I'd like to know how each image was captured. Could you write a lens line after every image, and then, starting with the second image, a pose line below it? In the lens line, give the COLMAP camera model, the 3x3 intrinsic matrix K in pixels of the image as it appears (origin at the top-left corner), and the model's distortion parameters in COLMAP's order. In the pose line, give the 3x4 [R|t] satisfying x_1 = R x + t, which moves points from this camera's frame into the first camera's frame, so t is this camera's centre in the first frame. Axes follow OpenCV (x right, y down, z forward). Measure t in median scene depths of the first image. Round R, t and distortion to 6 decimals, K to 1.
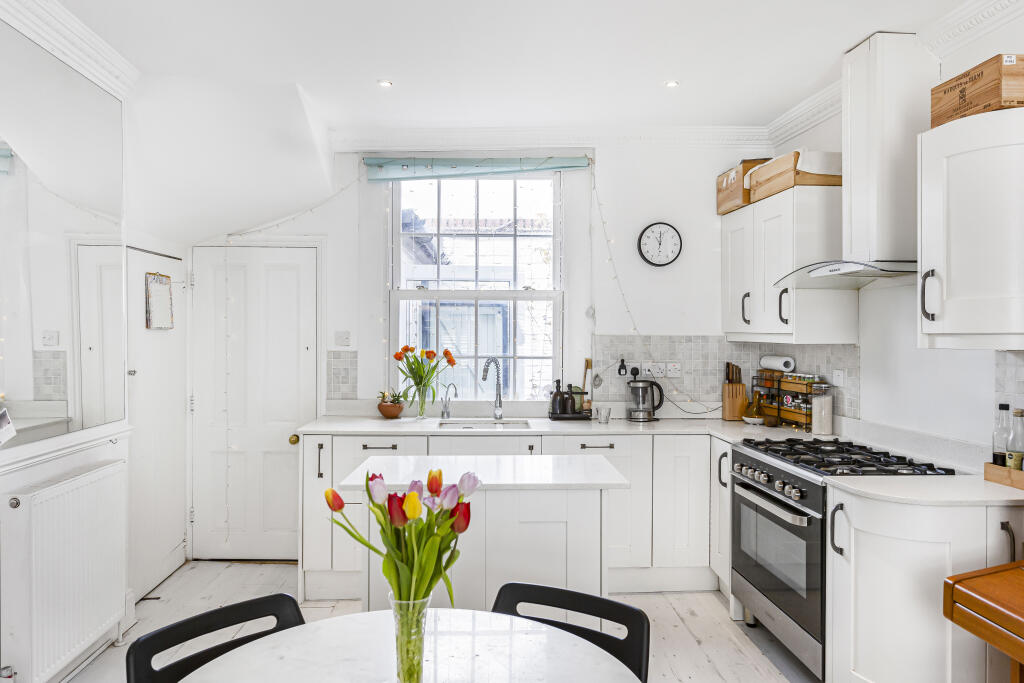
lens RADIAL K [[700.4, 0, 512.0], [0, 700.4, 341.5], [0, 0, 1]] dist [-0.002715, 0.037821]
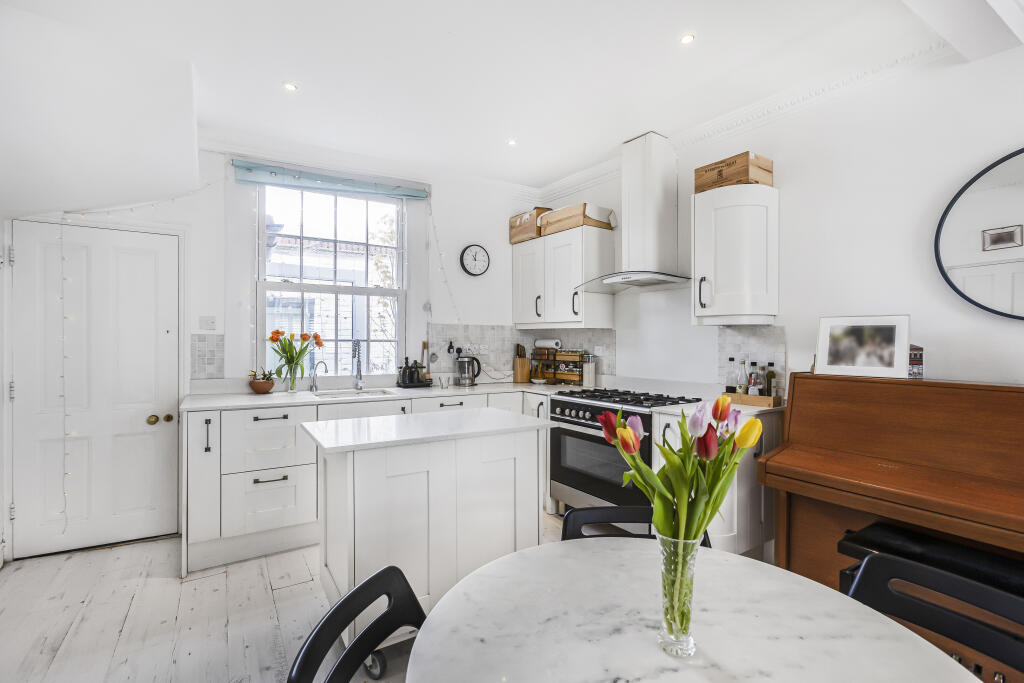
lens RADIAL K [[460.1, 0, 512.0], [0, 460.1, 341.5], [0, 0, 1]] dist [-0.022377, 0.019076]
pose [[0.874576, -0.000918, 0.484888, -0.177755], [0.002877, 0.999990, -0.003297, 0.028979], [-0.484880, 0.004278, 0.874570, 0.158303]]
